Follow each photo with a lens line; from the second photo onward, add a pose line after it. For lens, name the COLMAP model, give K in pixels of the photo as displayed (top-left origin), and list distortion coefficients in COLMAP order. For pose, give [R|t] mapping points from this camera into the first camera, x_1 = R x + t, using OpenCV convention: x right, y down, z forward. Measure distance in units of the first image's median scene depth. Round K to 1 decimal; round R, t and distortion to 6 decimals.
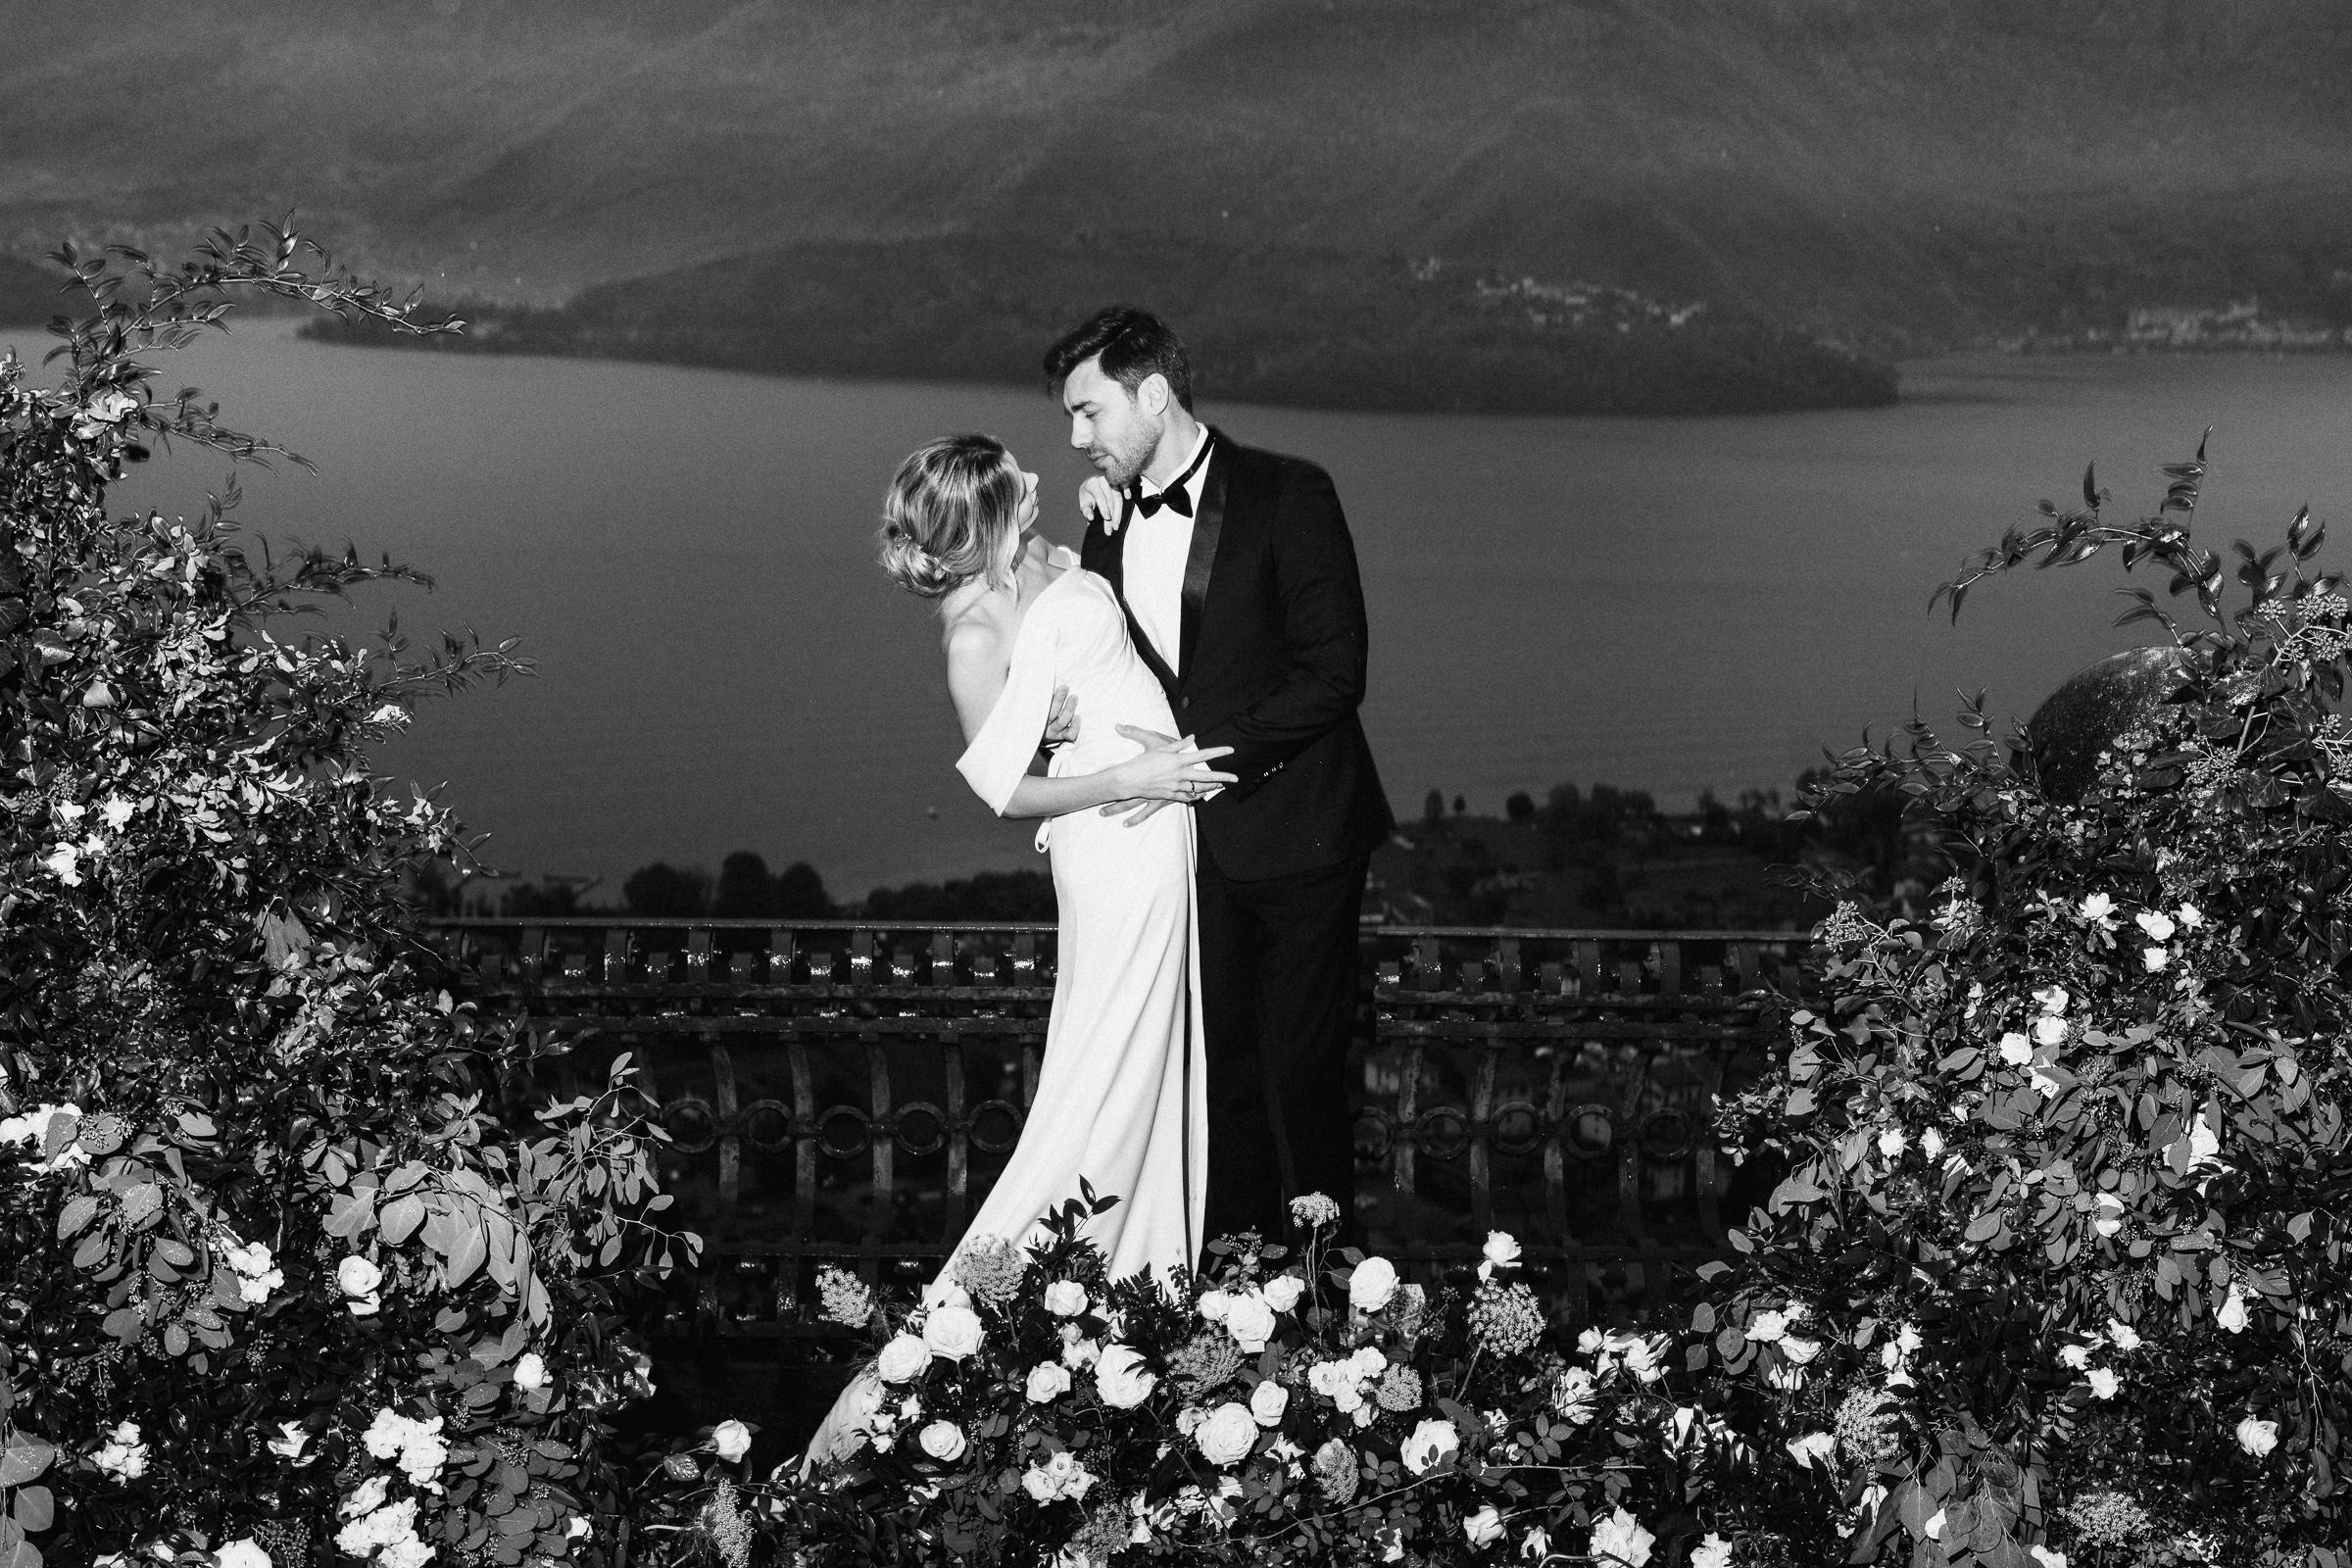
lens RADIAL K [[2962.0, 0, 1242.3], [0, 2962.0, 787.0], [0, 0, 1]] dist [0.060146, 0.000000]
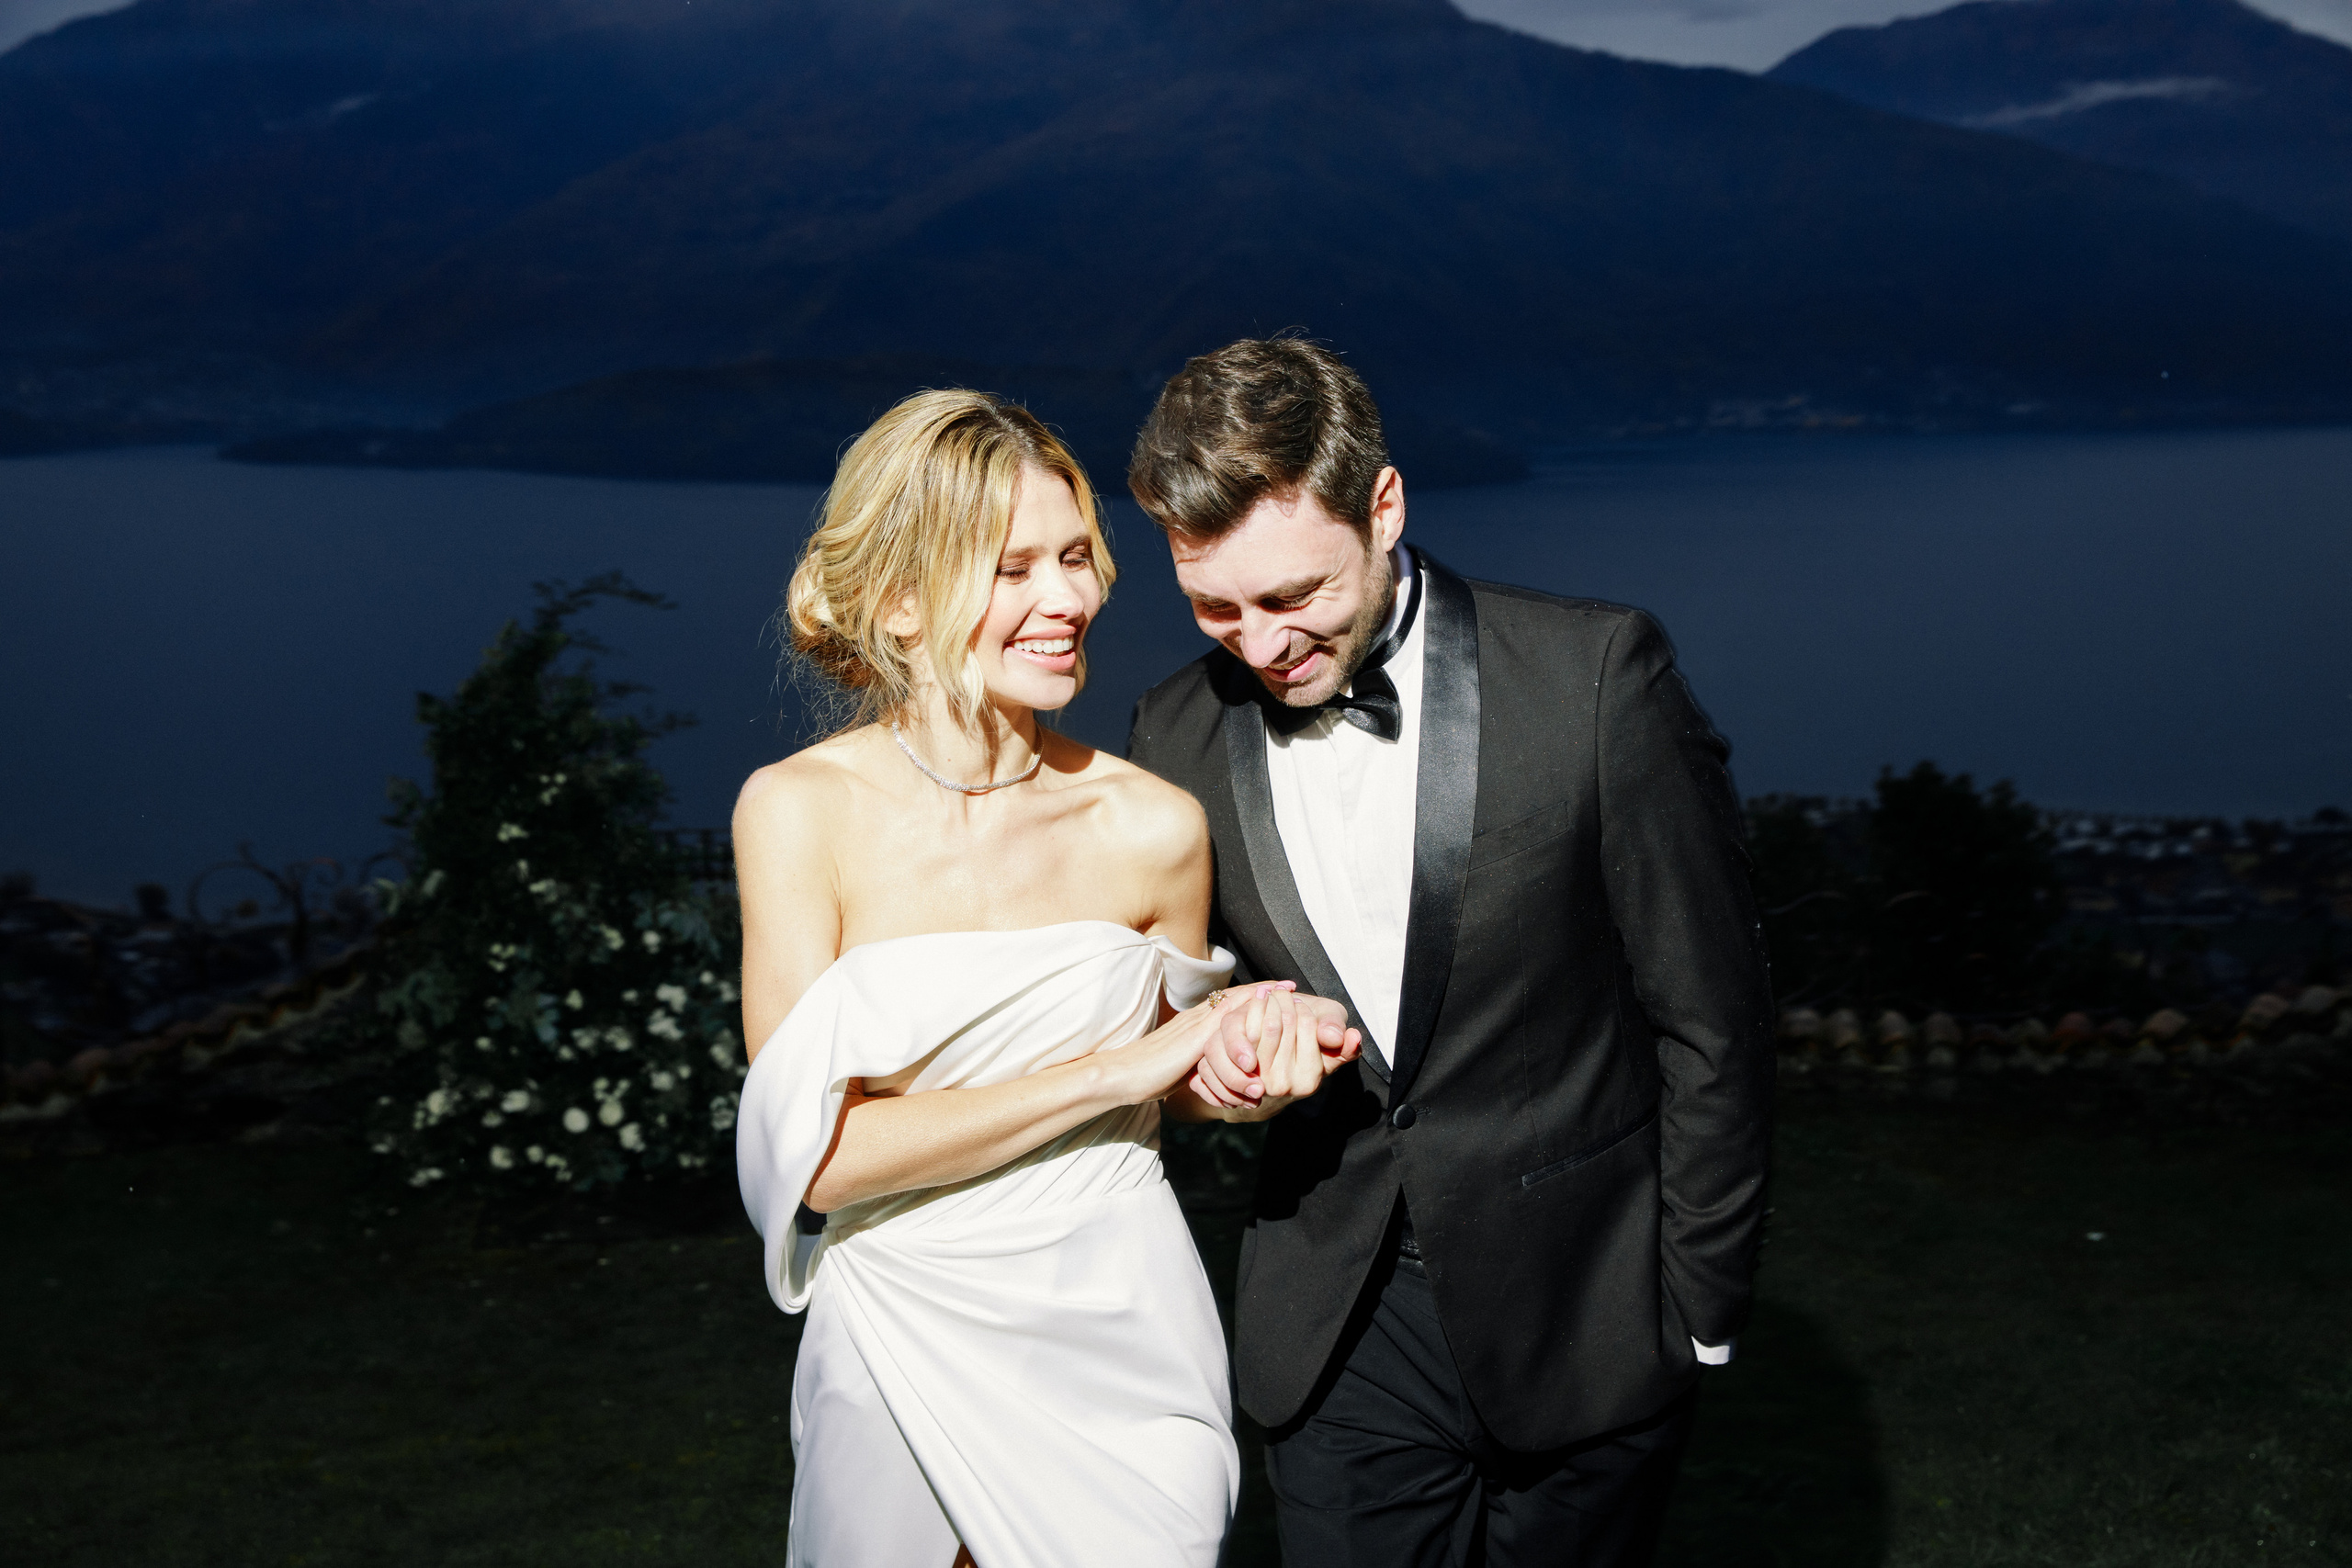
lens RADIAL K [[2446.5, 0, 1177.5], [0, 2446.5, 805.0], [0, 0, 1]] dist [0.032711, 0.000000]
pose [[0.997287, -0.033439, 0.065572, 0.049025], [0.033394, 0.999441, 0.001779, 0.042874], [-0.065595, 0.000415, 0.997846, -1.205534]]
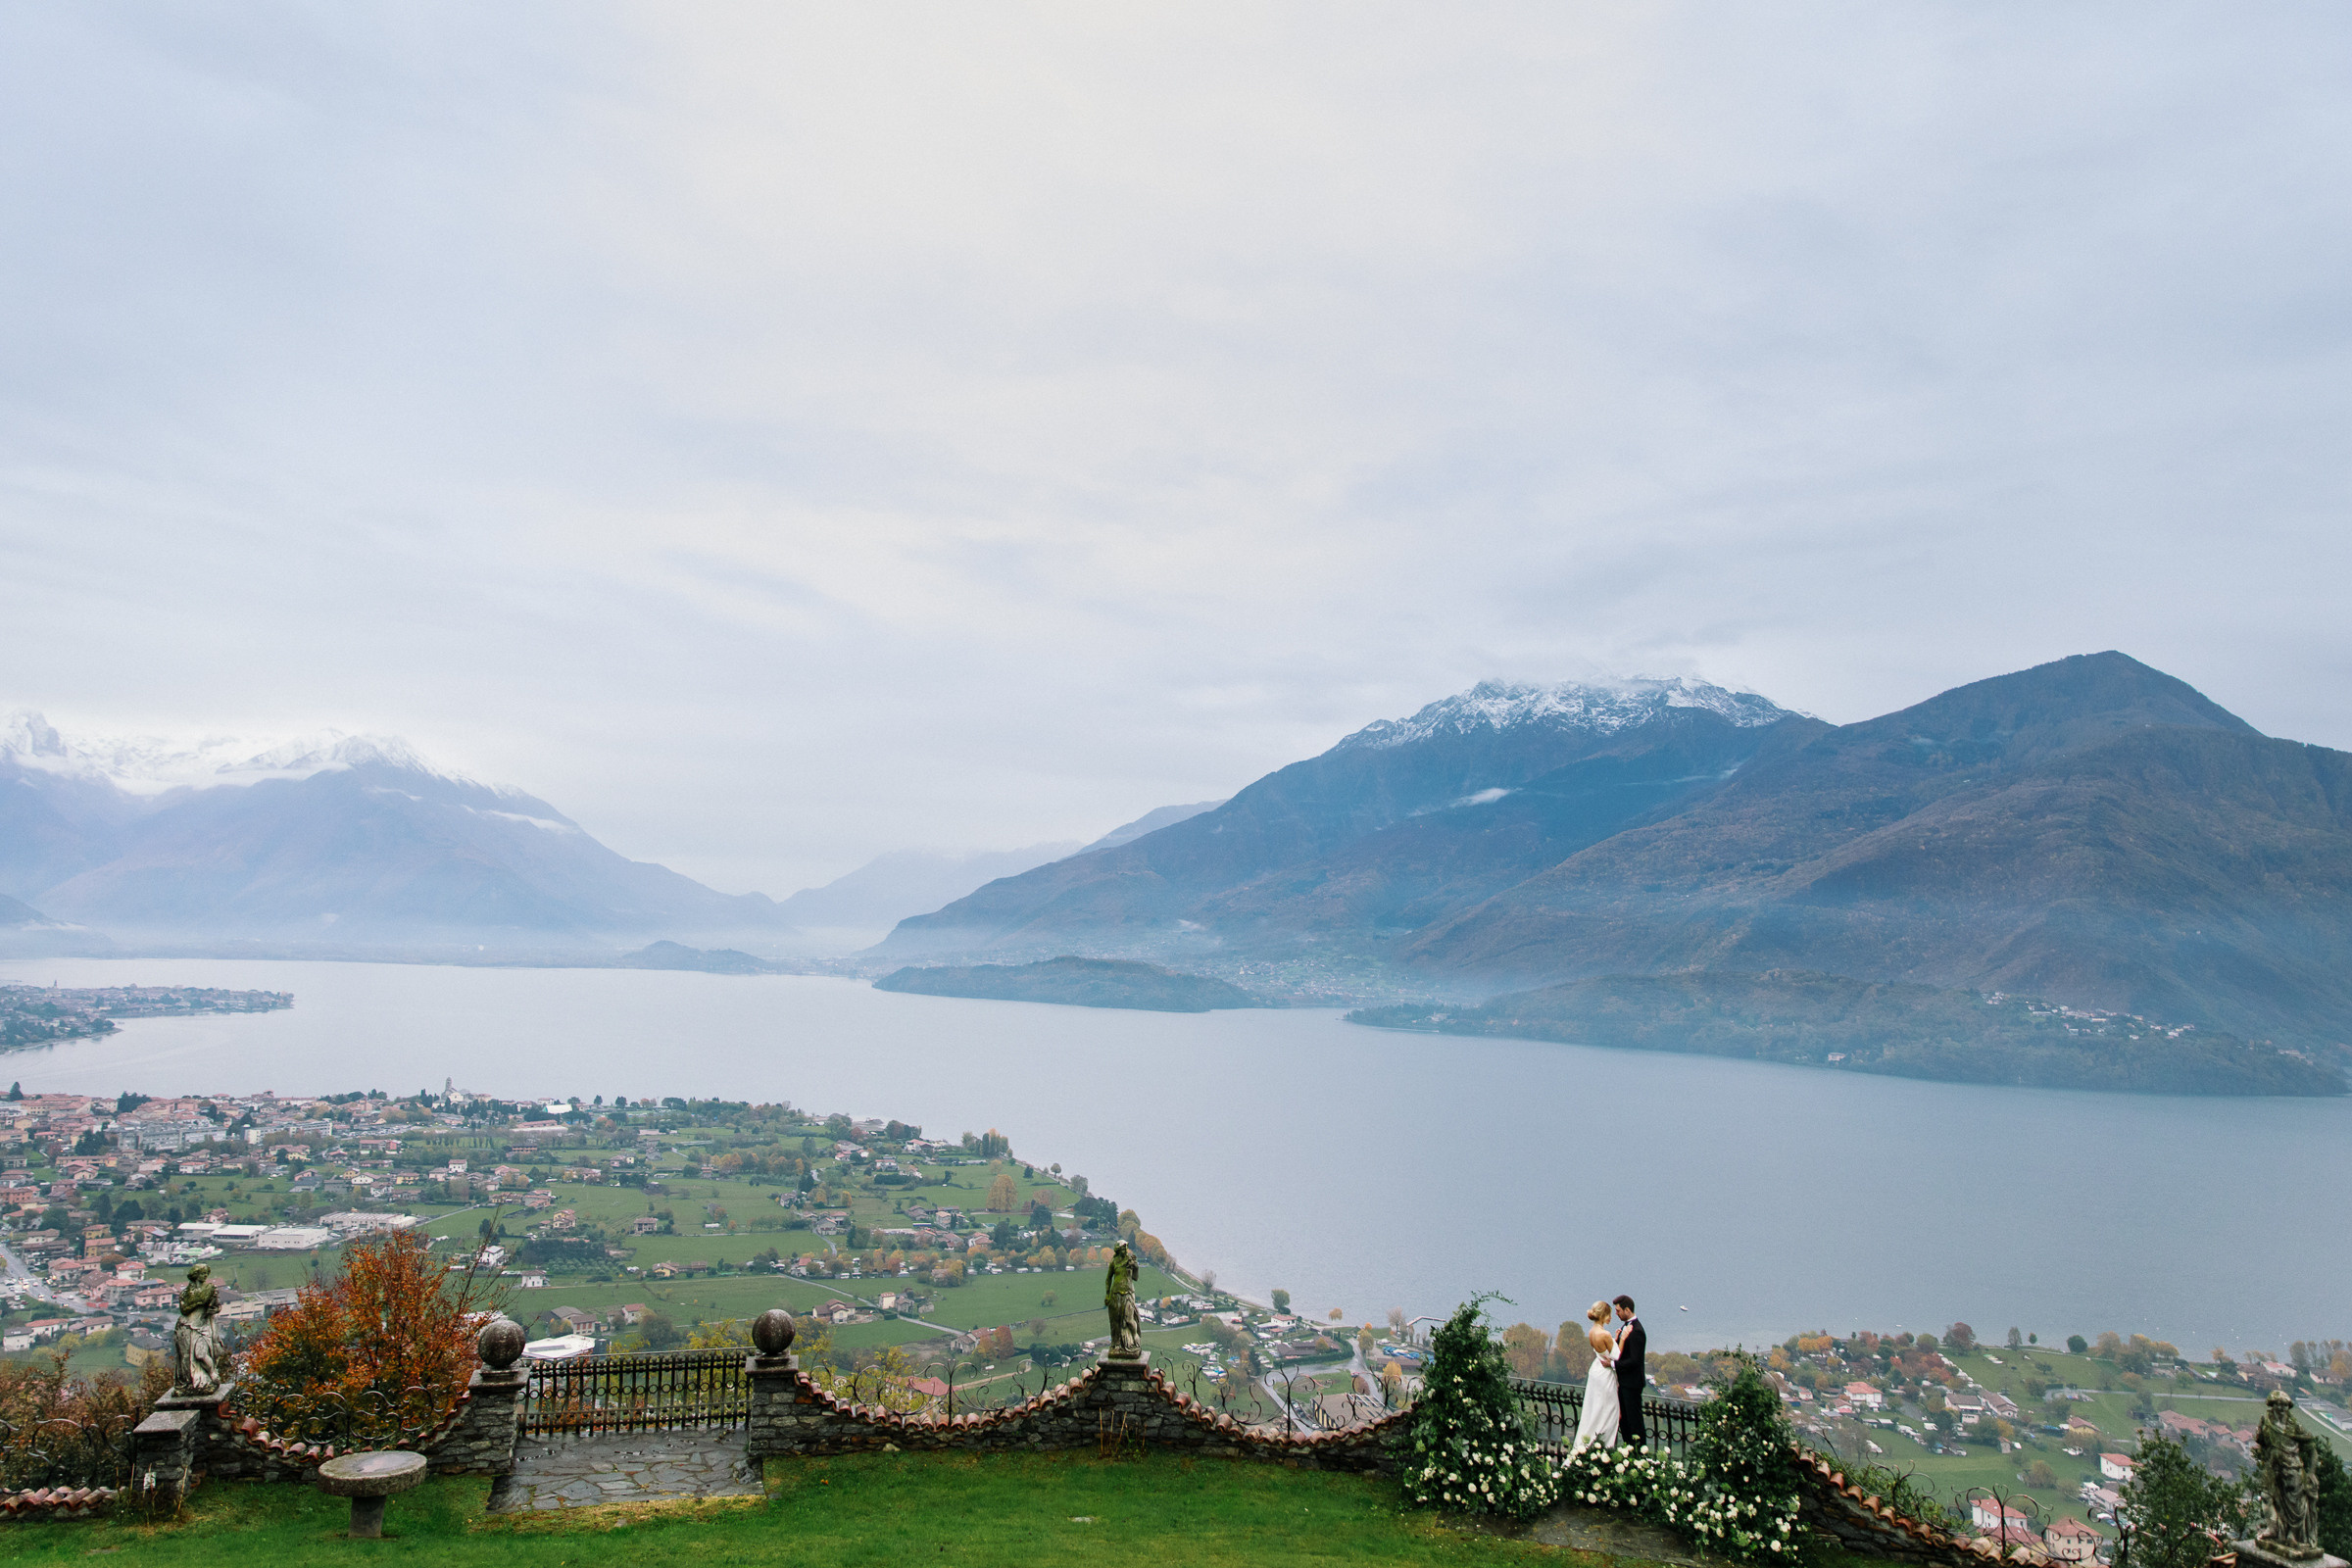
lens RADIAL K [[1670.4, 0, 1140.4], [0, 1670.4, 759.1], [0, 0, 1]] dist [0.013537, 0.002364]
pose [[0.913764, -0.032182, -0.404969, 0.629009], [-0.087444, 0.957909, -0.273429, -0.213345], [0.396723, 0.285262, 0.872489, -3.456842]]
